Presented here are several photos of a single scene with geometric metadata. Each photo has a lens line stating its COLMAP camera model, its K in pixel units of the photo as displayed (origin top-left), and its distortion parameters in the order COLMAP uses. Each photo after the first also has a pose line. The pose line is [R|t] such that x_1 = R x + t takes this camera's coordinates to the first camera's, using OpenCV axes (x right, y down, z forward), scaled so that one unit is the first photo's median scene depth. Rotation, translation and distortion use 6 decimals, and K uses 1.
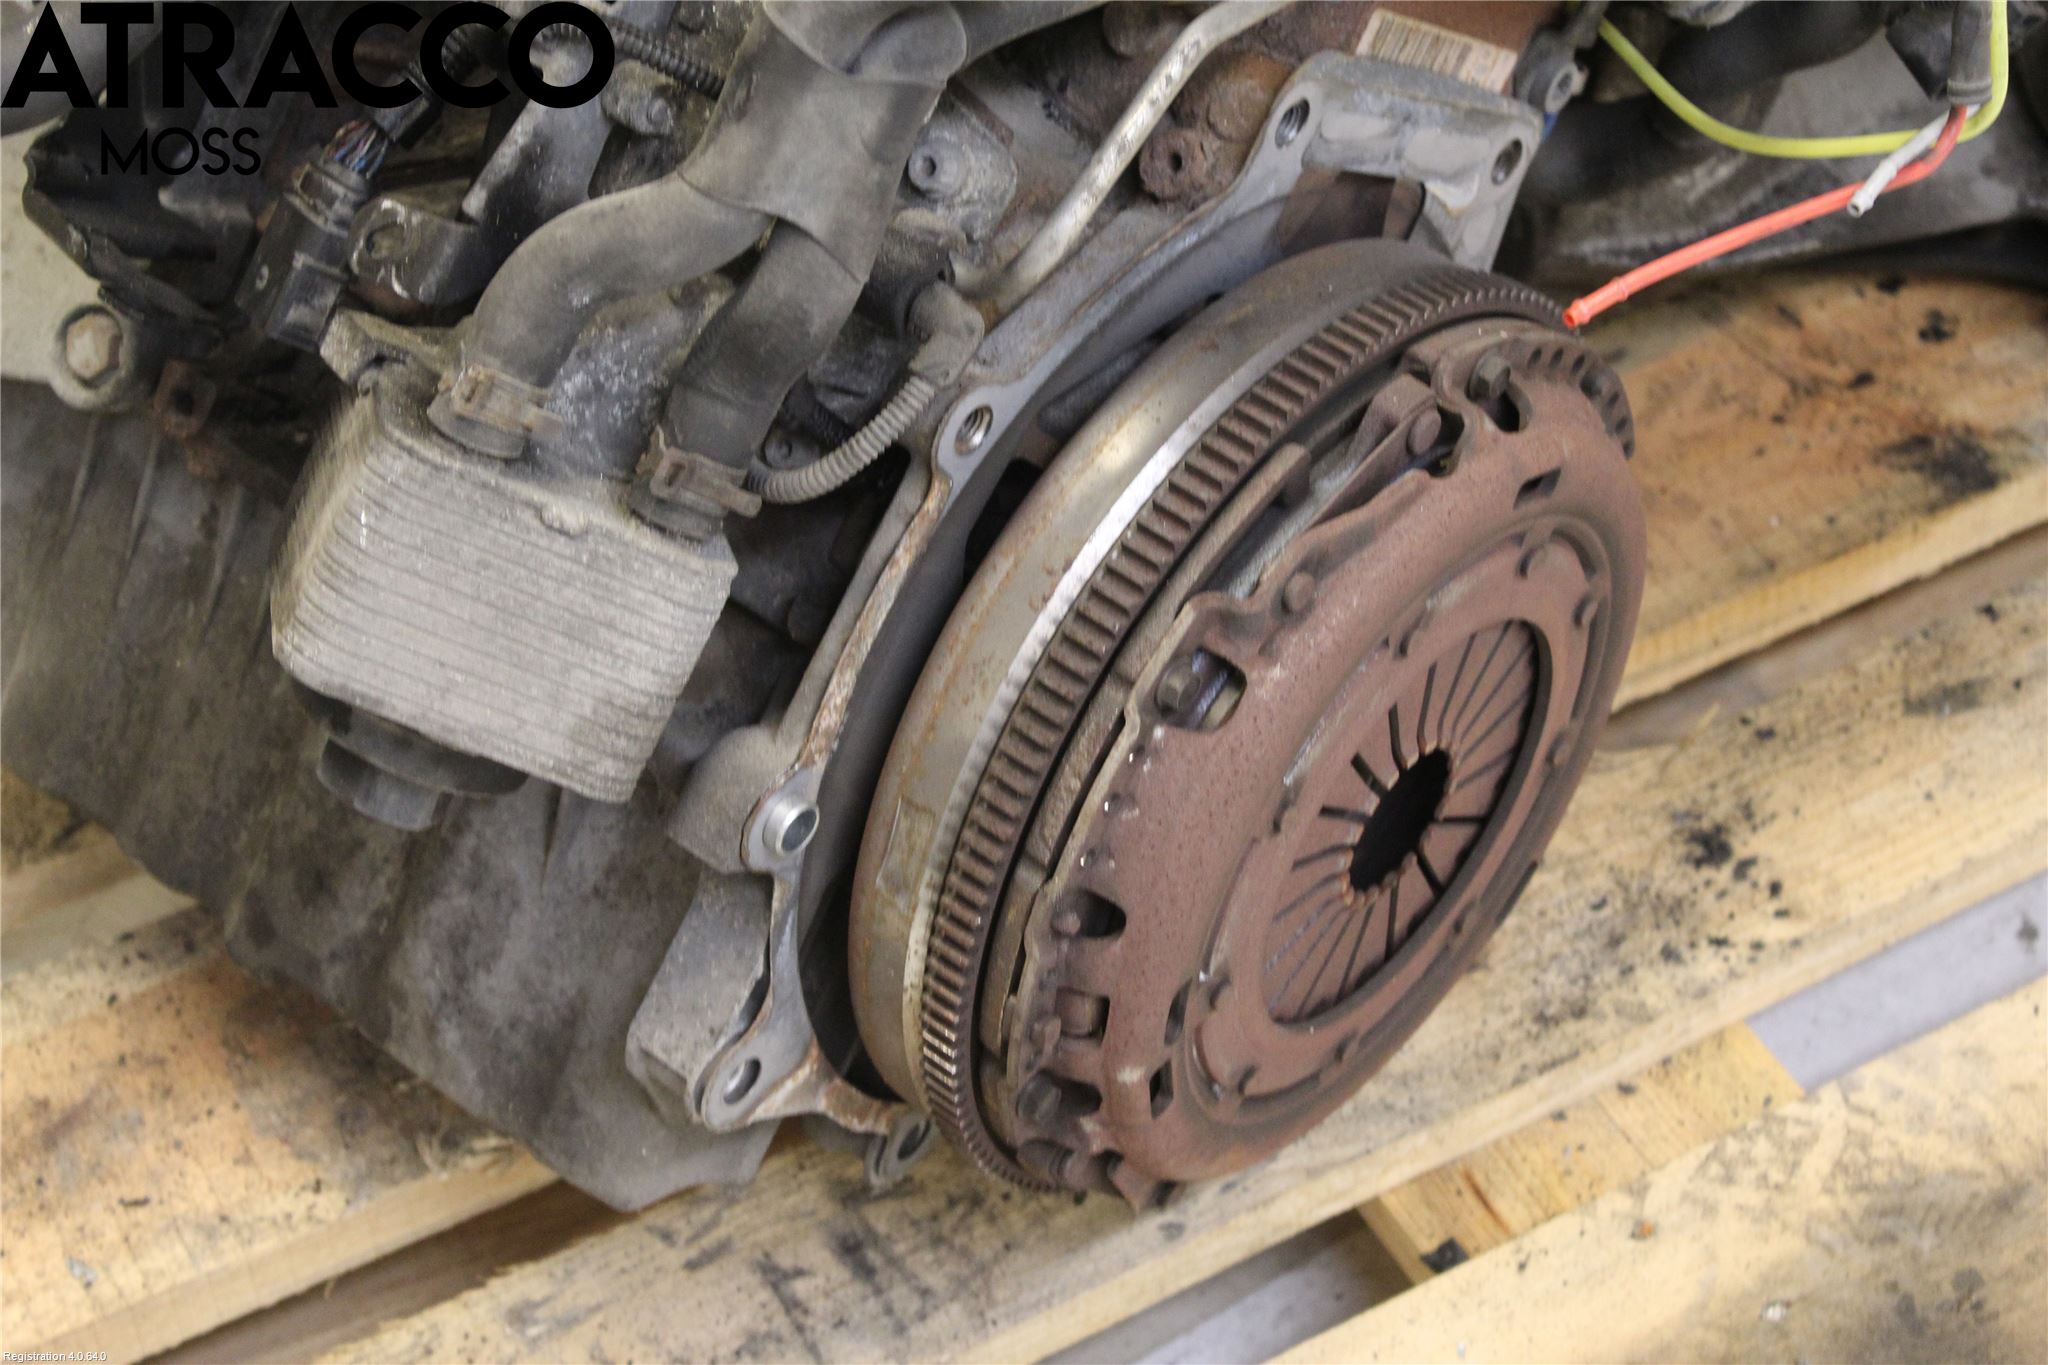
lens RADIAL K [[4190.8, 0, 1027.8], [0, 4190.8, 688.5], [0, 0, 1]] dist [0.047501, 0.000000]
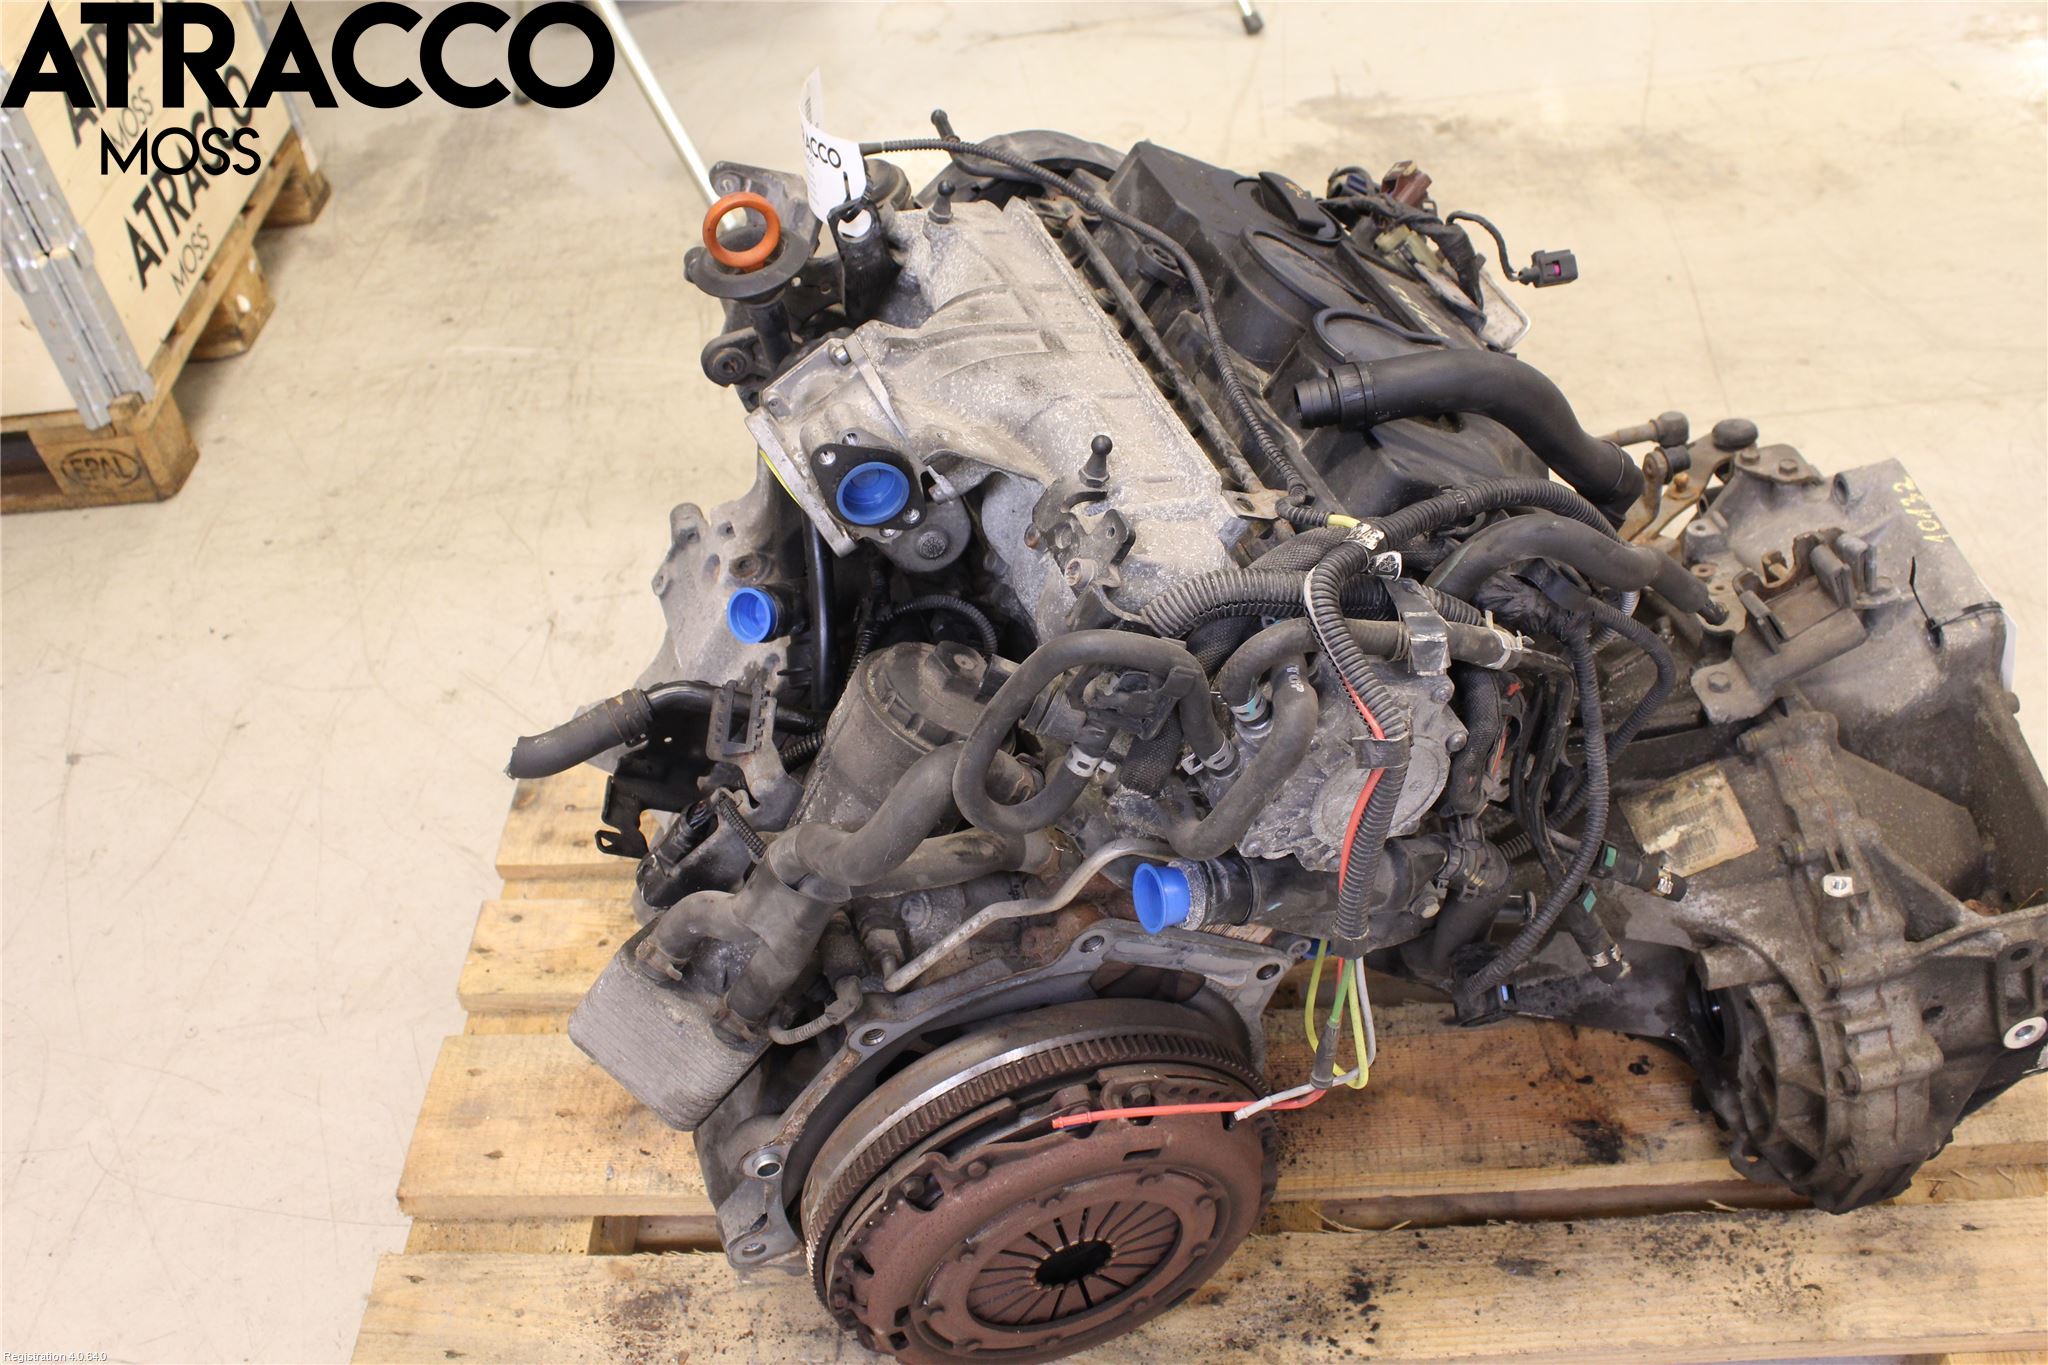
lens RADIAL K [[1872.4, 0, 1024.5], [0, 1872.4, 675.6], [0, 0, 1]] dist [-0.119654, 0.000000]
pose [[0.861894, 0.305710, -0.404574, 0.375619], [-0.314307, 0.948164, 0.046873, -0.300220], [0.397932, 0.086761, 0.913303, 0.141433]]
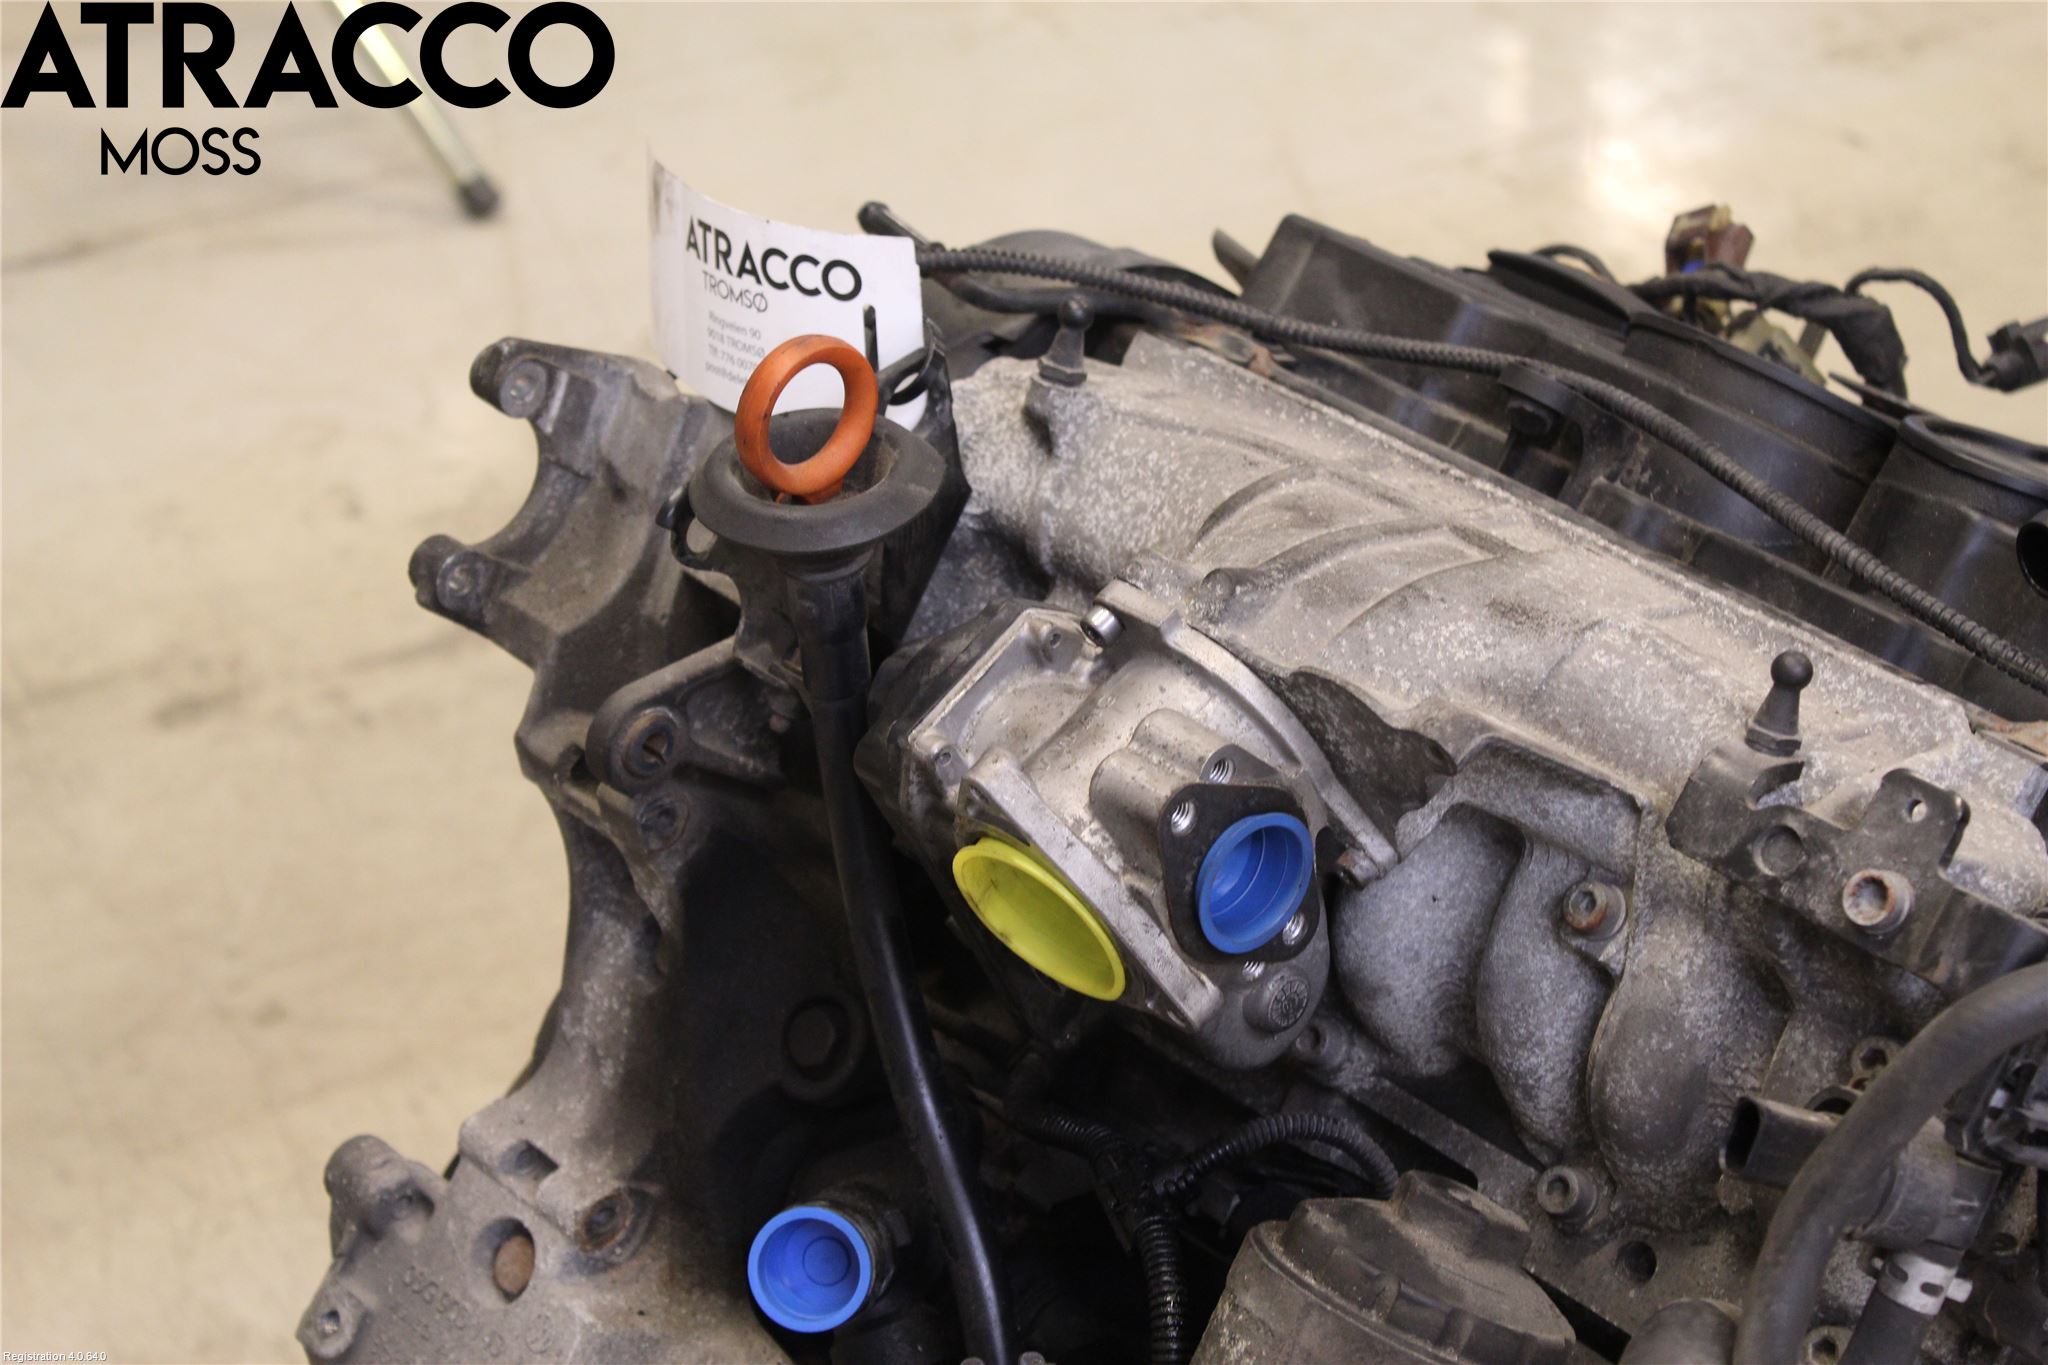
lens RADIAL K [[4190.8, 0, 1027.0], [0, 4190.8, 687.1], [0, 0, 1]] dist [0.047501, 0.000000]
pose [[0.993249, 0.057565, -0.100711, -0.023701], [-0.083012, 0.959145, -0.270463, -0.099330], [0.081027, 0.276997, 0.957448, -0.019981]]
